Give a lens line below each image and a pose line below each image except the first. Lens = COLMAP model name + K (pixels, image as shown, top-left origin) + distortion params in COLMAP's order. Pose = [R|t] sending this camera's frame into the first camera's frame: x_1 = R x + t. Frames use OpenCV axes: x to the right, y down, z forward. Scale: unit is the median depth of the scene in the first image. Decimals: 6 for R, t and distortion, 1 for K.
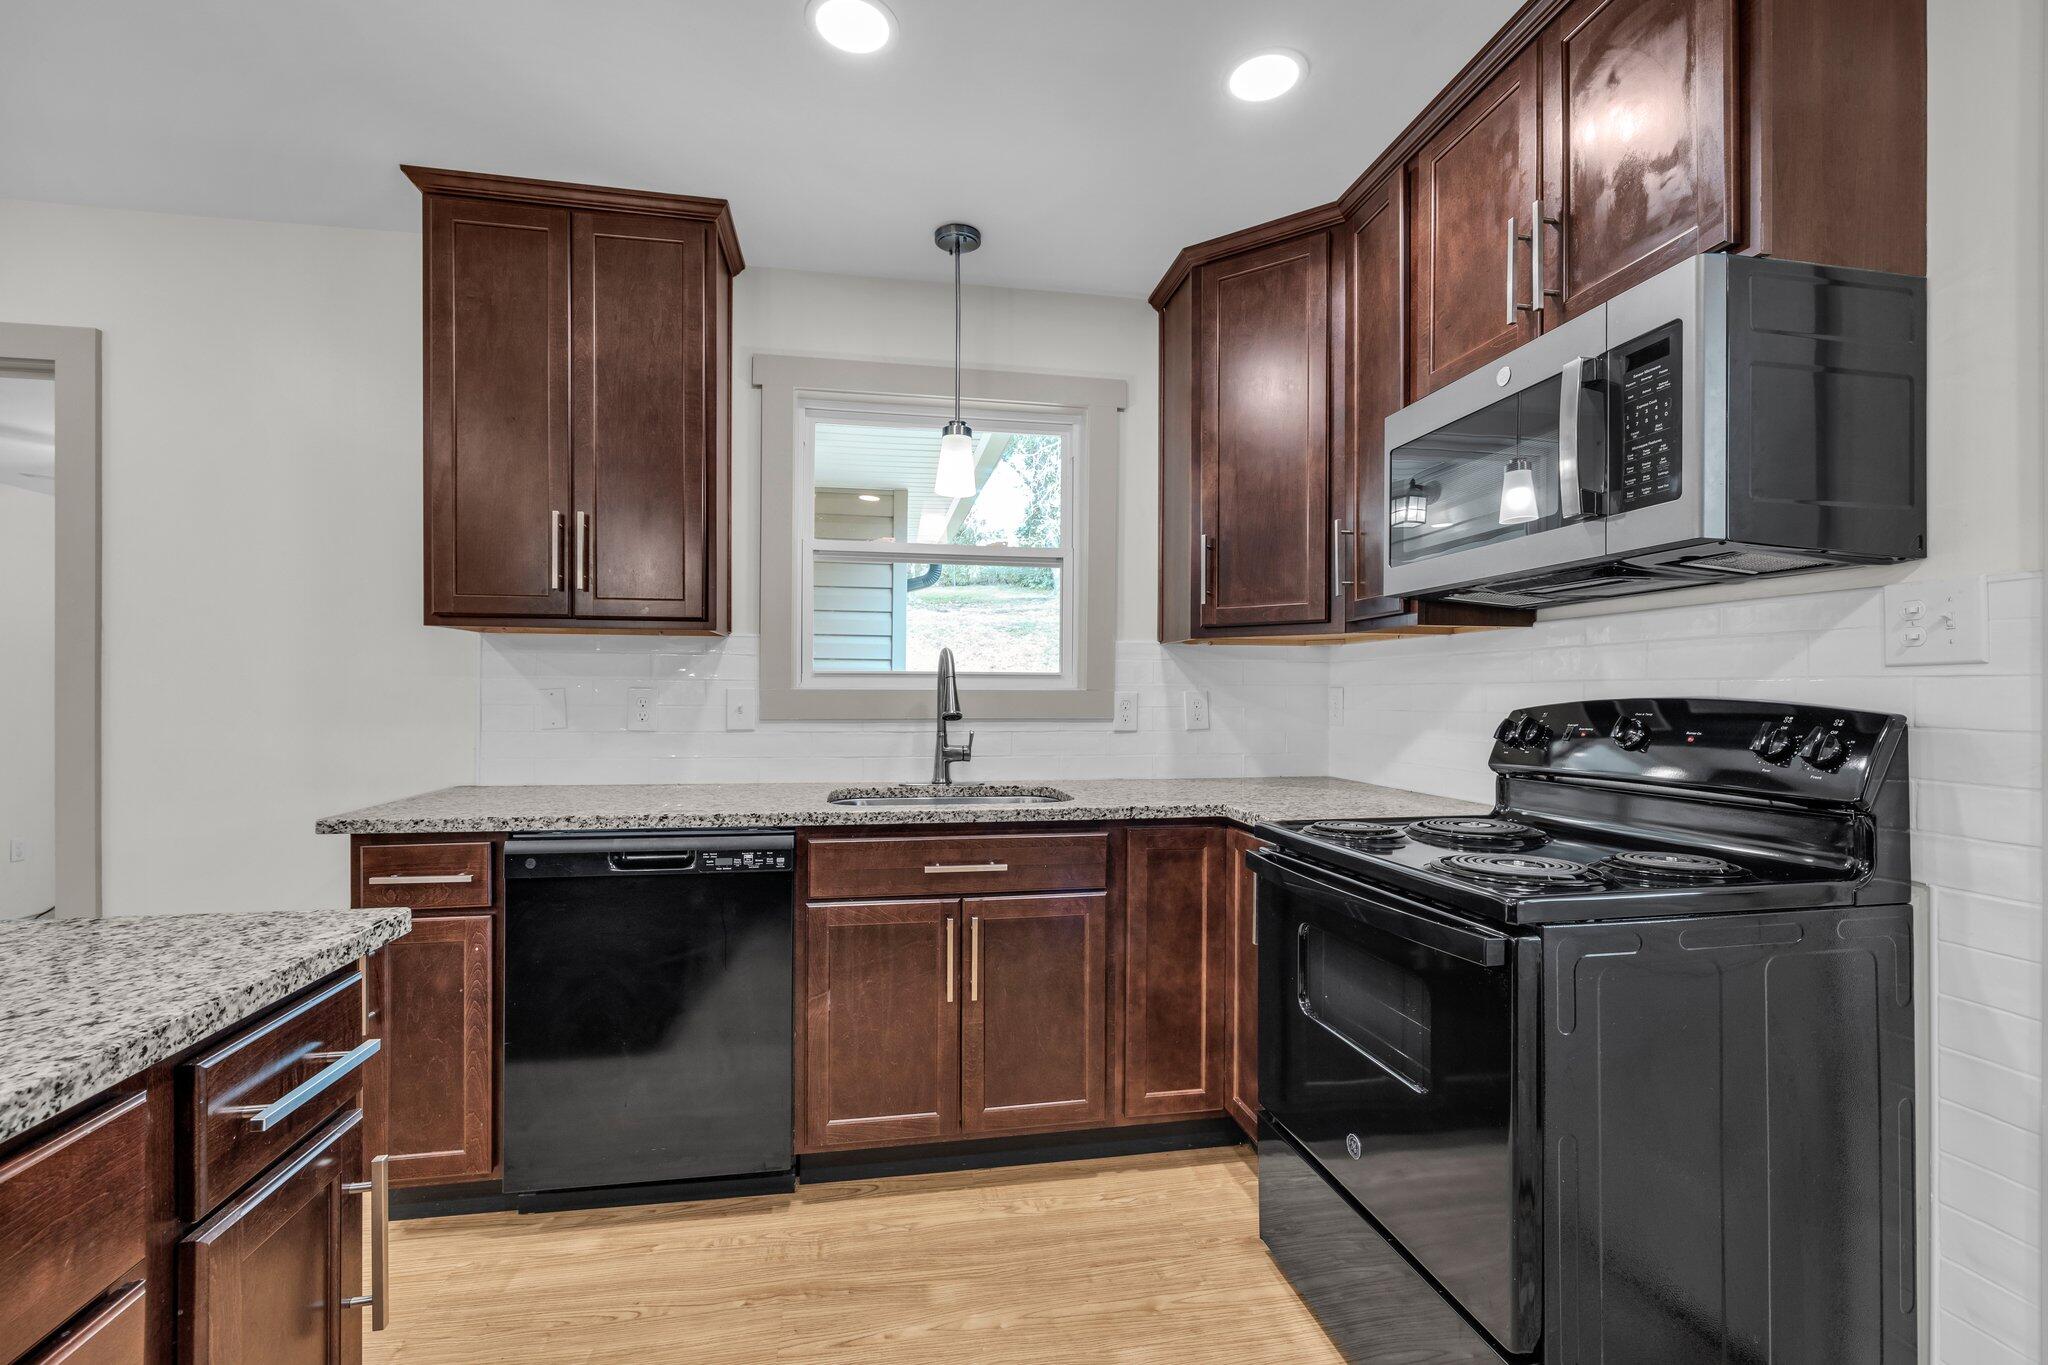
lens RADIAL K [[869.7, 0, 1028.4], [0, 869.7, 690.4], [0, 0, 1]] dist [-0.001050, 0.000005]
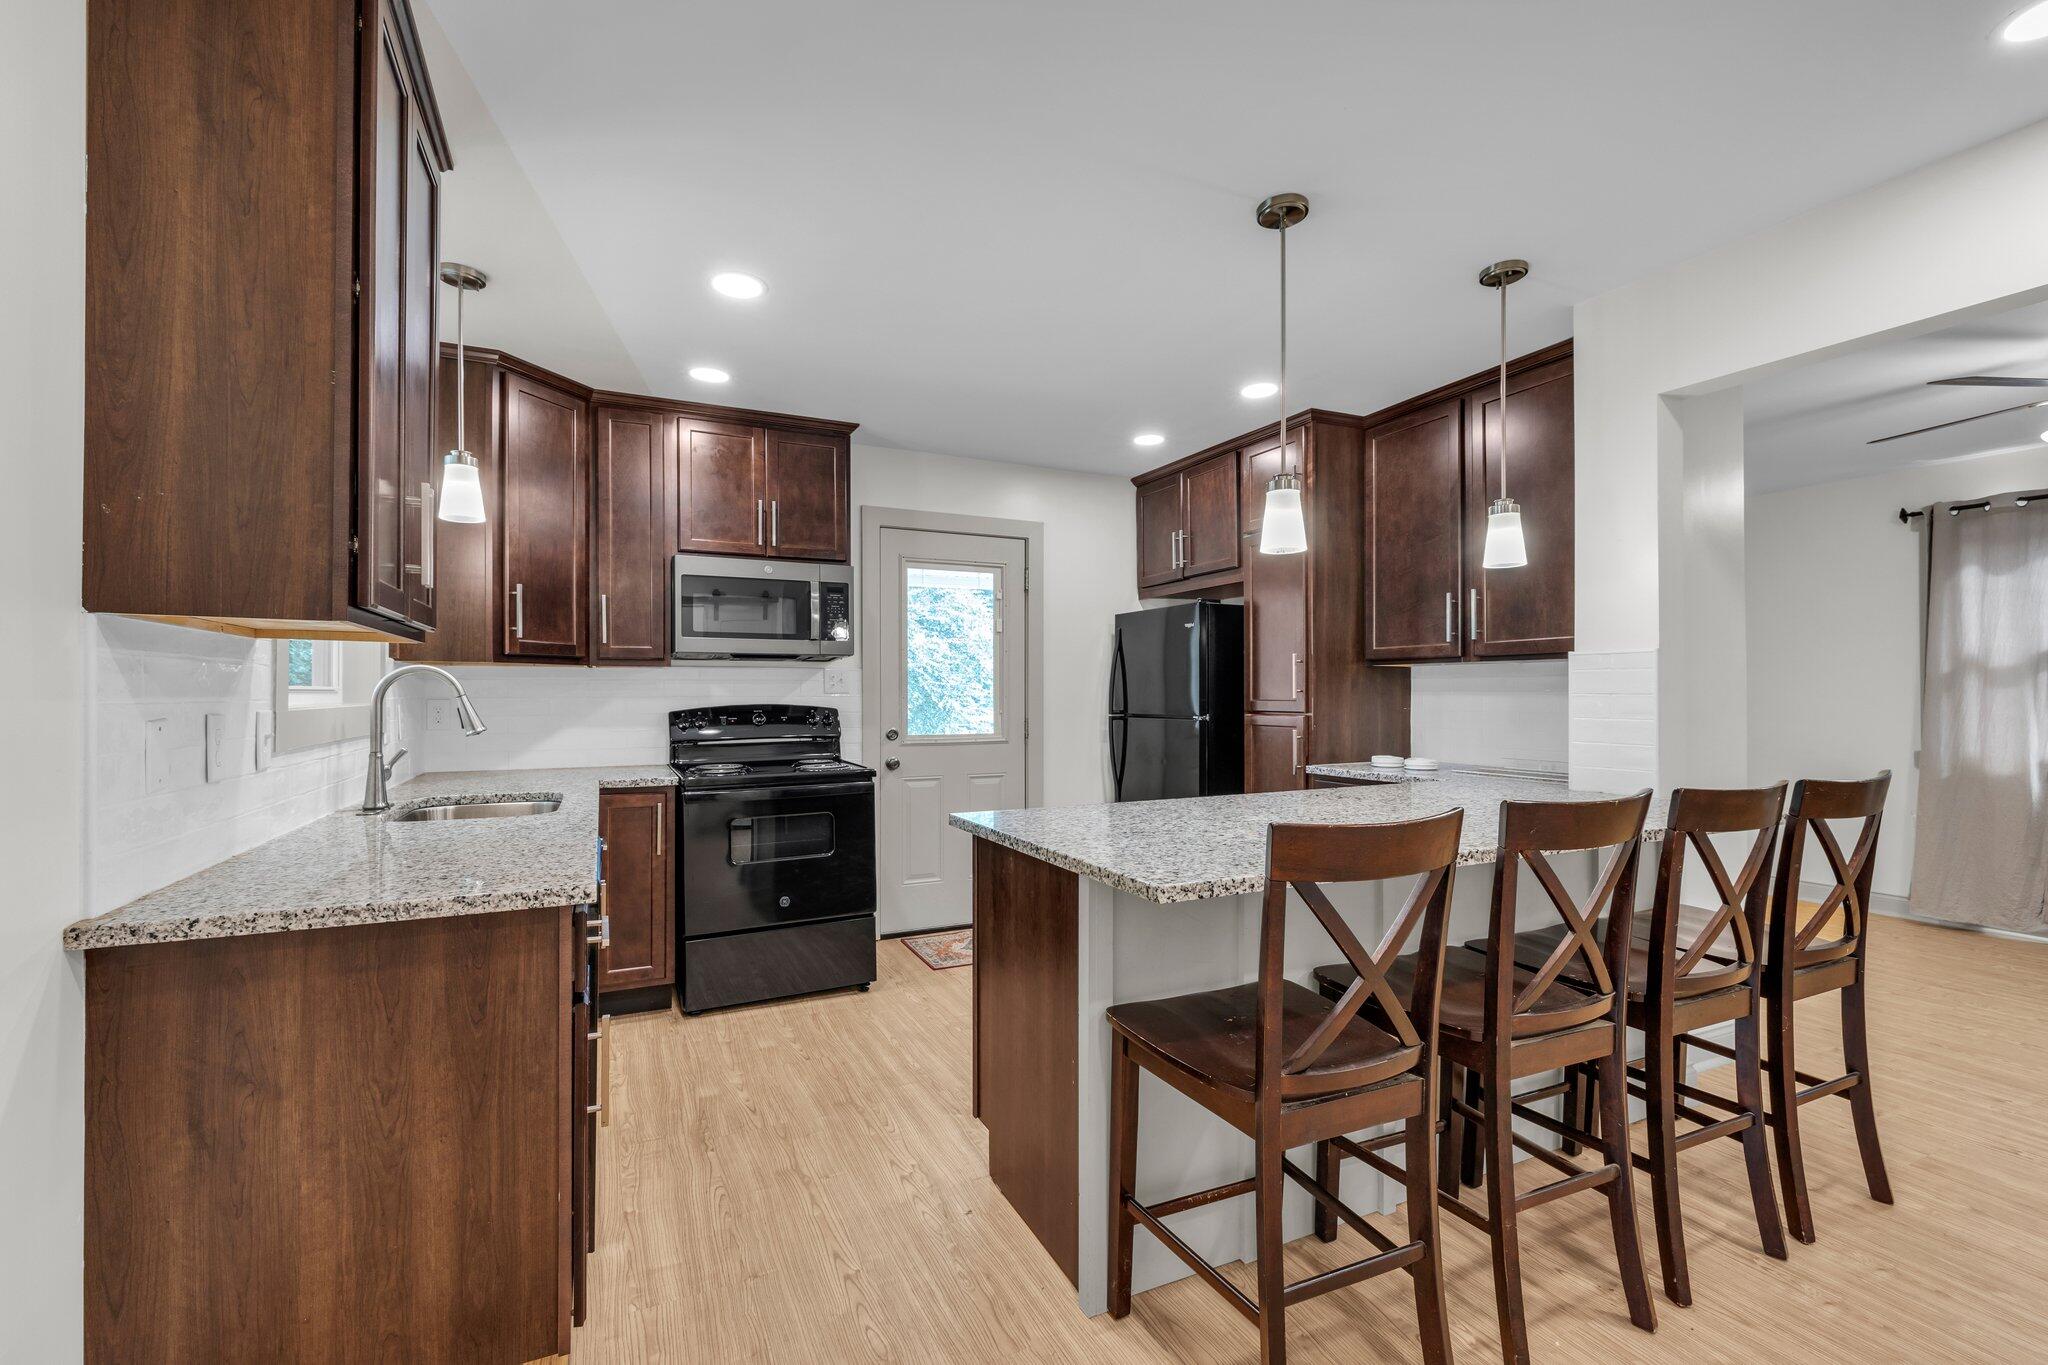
lens RADIAL K [[869.7, 0, 1025.9], [0, 869.7, 691.6], [0, 0, 1]] dist [-0.001050, 0.000005]
pose [[-0.264762, -0.000201, 0.964314, -1.754364], [-0.011934, 0.999924, -0.003068, -0.028040], [-0.964240, -0.012320, -0.264744, 0.871903]]
